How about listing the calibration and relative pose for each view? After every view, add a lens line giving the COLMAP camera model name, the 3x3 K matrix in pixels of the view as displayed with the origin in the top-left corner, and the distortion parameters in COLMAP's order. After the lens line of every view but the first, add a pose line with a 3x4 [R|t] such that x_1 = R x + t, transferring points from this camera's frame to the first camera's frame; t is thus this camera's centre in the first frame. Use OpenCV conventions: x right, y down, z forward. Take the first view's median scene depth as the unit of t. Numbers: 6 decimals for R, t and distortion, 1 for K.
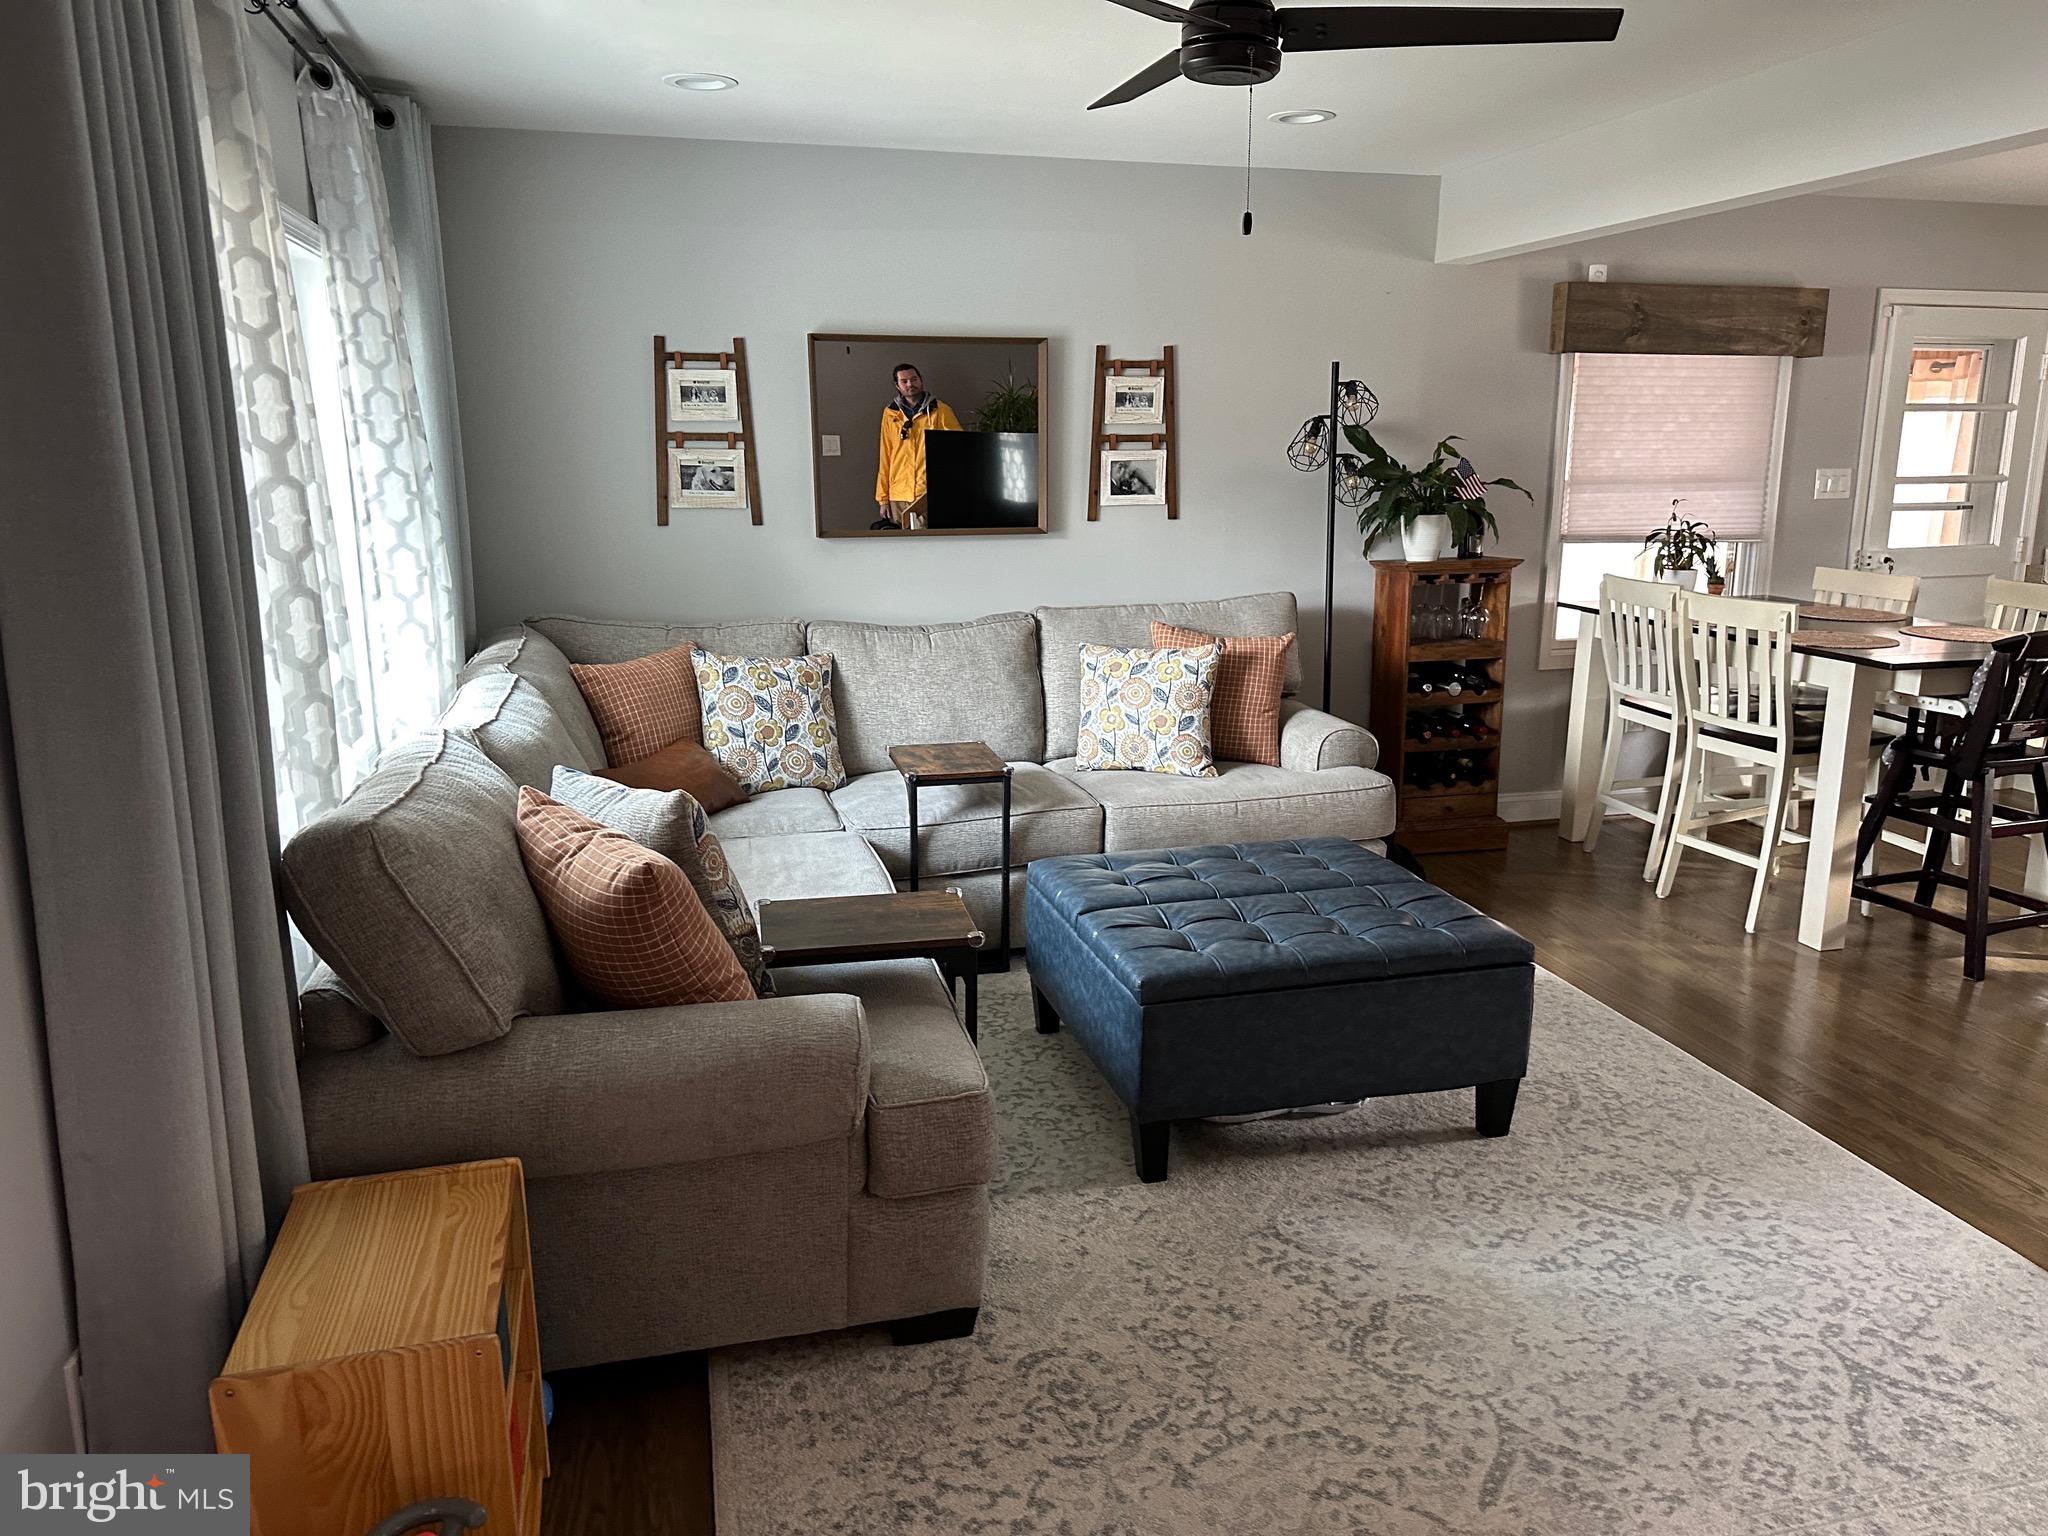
lens RADIAL K [[1452.6, 0, 1037.1], [0, 1452.6, 758.1], [0, 0, 1]] dist [0.055160, -0.068673]
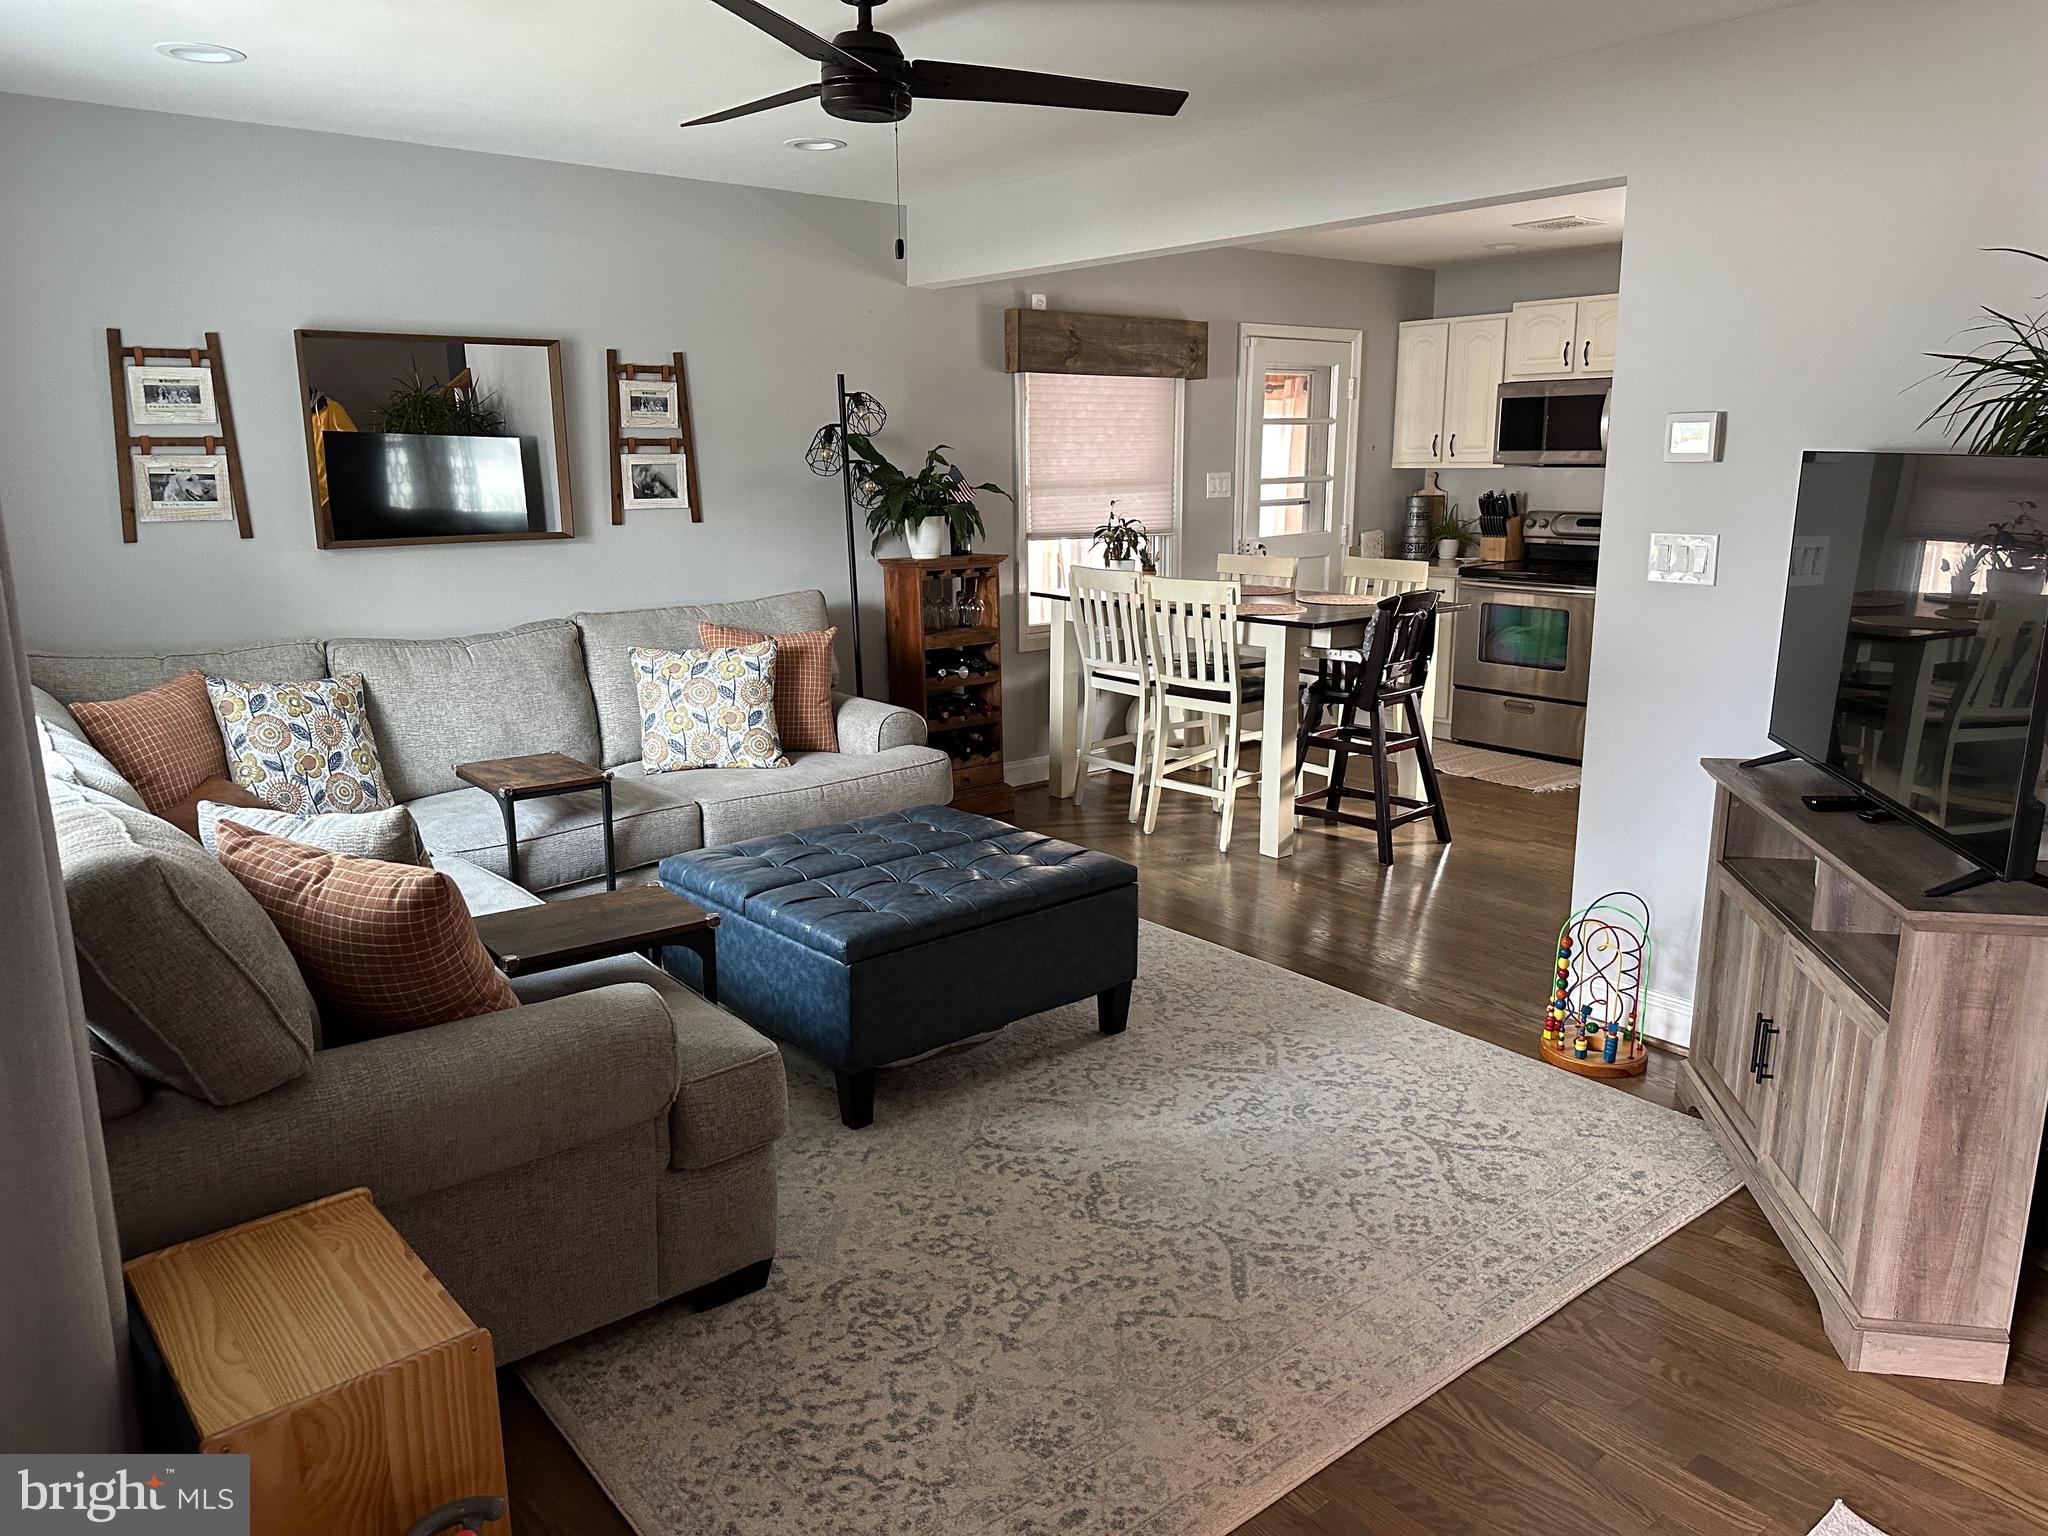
lens RADIAL K [[1452.6, 0, 1027.5], [0, 1452.6, 769.6], [0, 0, 1]] dist [0.055160, -0.068673]
pose [[0.903384, -0.094380, 0.418317, -0.175723], [0.094586, 0.995310, 0.020296, 0.011413], [-0.418270, 0.021231, 0.908074, -0.031025]]
